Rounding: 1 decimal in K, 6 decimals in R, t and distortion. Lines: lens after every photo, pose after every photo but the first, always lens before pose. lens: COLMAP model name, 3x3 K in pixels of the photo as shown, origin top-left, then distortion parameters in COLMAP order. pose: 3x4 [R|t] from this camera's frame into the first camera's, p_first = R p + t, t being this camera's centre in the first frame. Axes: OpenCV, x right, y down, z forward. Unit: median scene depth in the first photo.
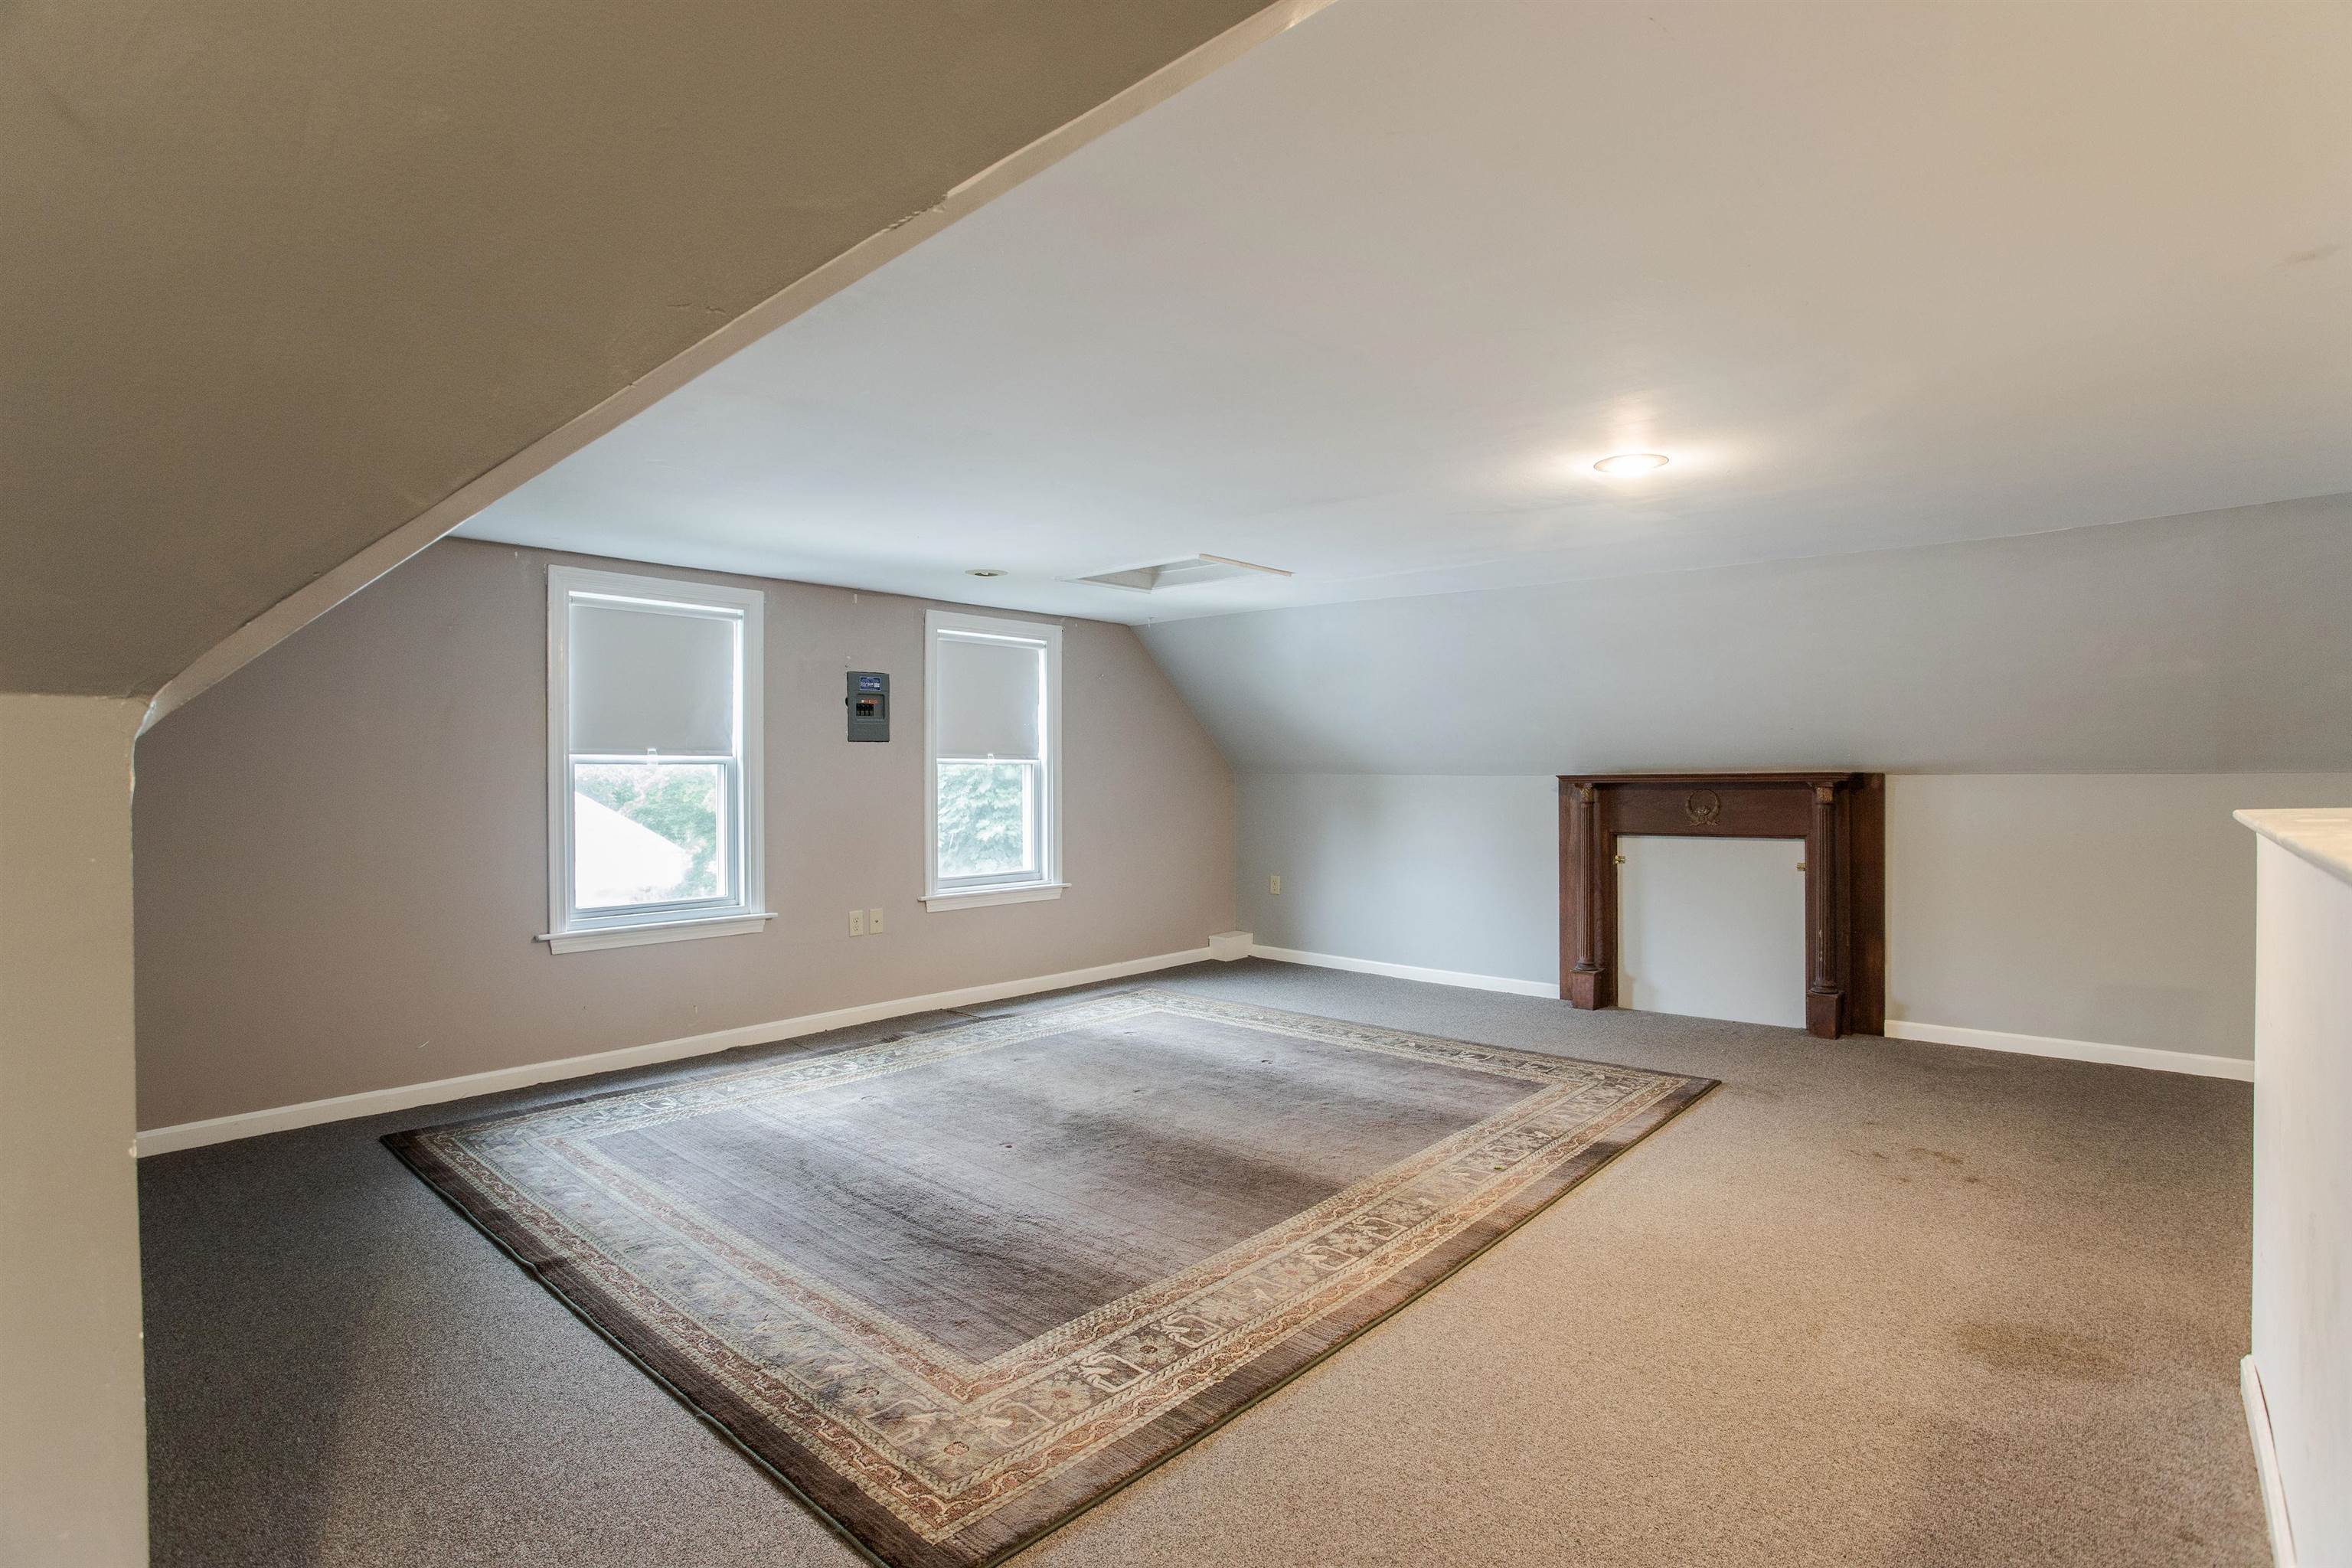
lens RADIAL K [[1147.8, 0, 1176.0], [0, 1147.8, 784.0], [0, 0, 1]] dist [-0.057236, -0.000117]
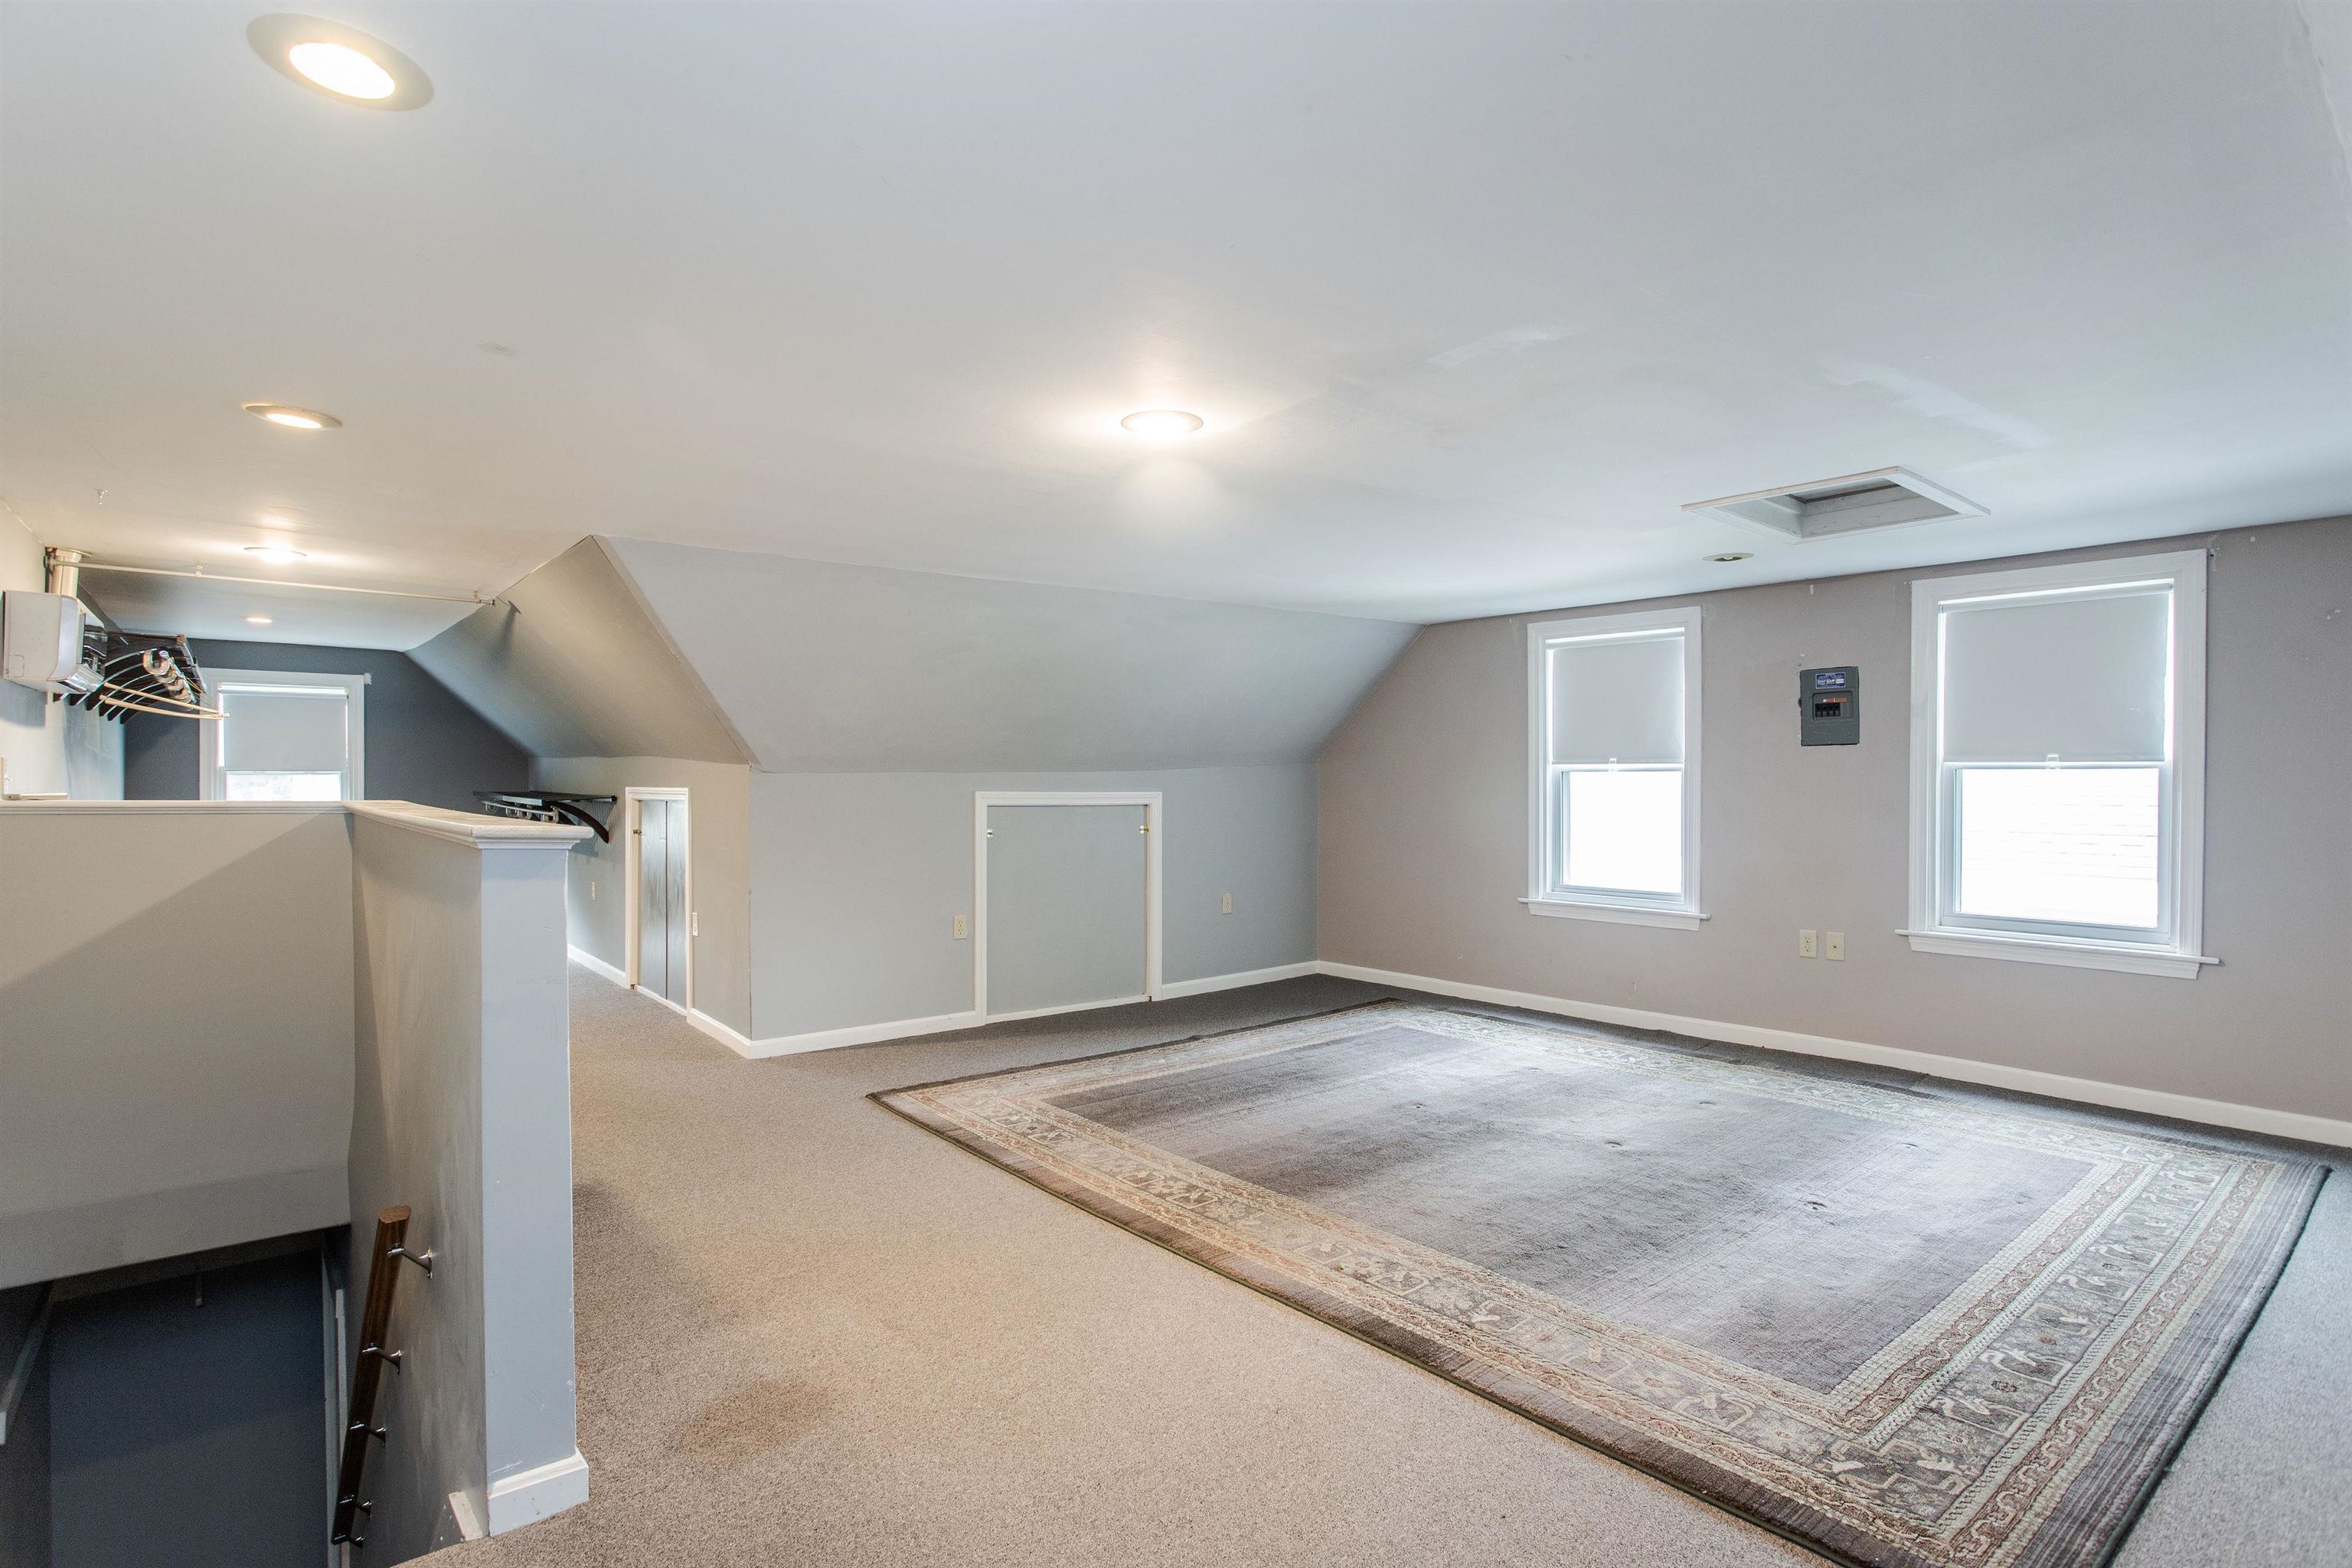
lens RADIAL K [[1162.7, 0, 1170.1], [0, 1162.7, 783.8], [0, 0, 1]] dist [-0.056944, 0.000052]
pose [[-0.147638, 0.006998, -0.989017, 0.854152], [-0.010762, 0.999904, 0.008681, -0.010858], [0.988983, 0.011925, -0.147548, 0.762937]]
